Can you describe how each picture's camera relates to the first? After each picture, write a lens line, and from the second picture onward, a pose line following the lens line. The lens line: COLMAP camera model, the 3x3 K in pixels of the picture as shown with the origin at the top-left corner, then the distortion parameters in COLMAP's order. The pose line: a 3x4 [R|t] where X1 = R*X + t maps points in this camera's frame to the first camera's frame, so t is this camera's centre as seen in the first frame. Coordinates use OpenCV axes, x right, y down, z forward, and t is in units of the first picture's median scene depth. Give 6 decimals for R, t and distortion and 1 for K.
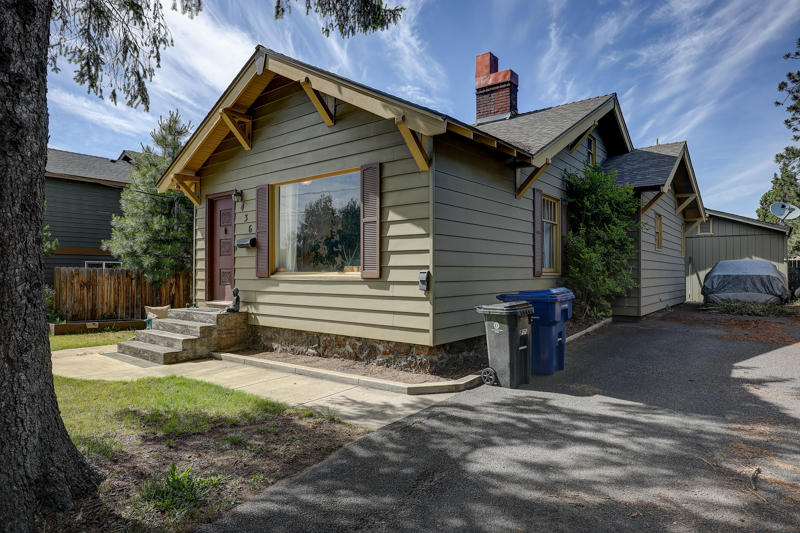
lens RADIAL K [[482.5, 0, 400.0], [0, 482.5, 266.6], [0, 0, 1]] dist [-0.002802, -0.000094]
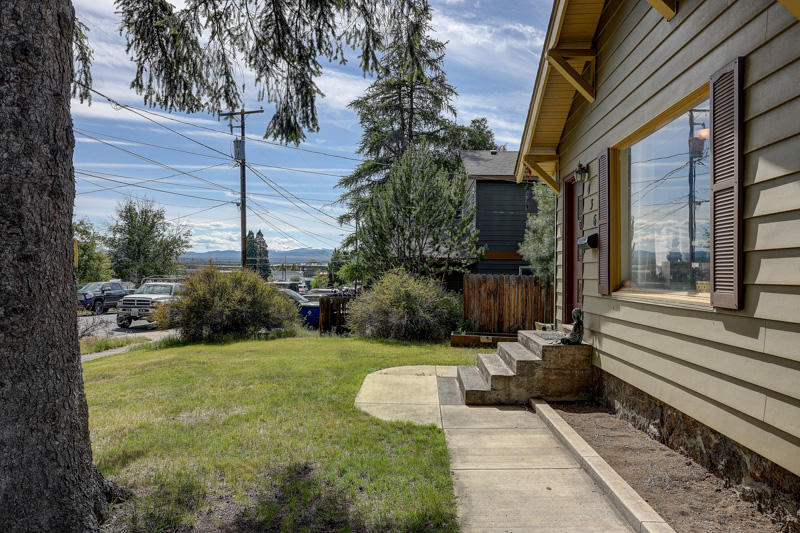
lens RADIAL K [[566.3, 0, 400.0], [0, 566.3, 269.1], [0, 0, 1]] dist [-0.004842, 0.007138]
pose [[0.600965, -0.001523, -0.799274, 0.158748], [0.001640, 0.999998, -0.000672, -0.012175], [0.799274, -0.000907, 0.600967, 0.345169]]
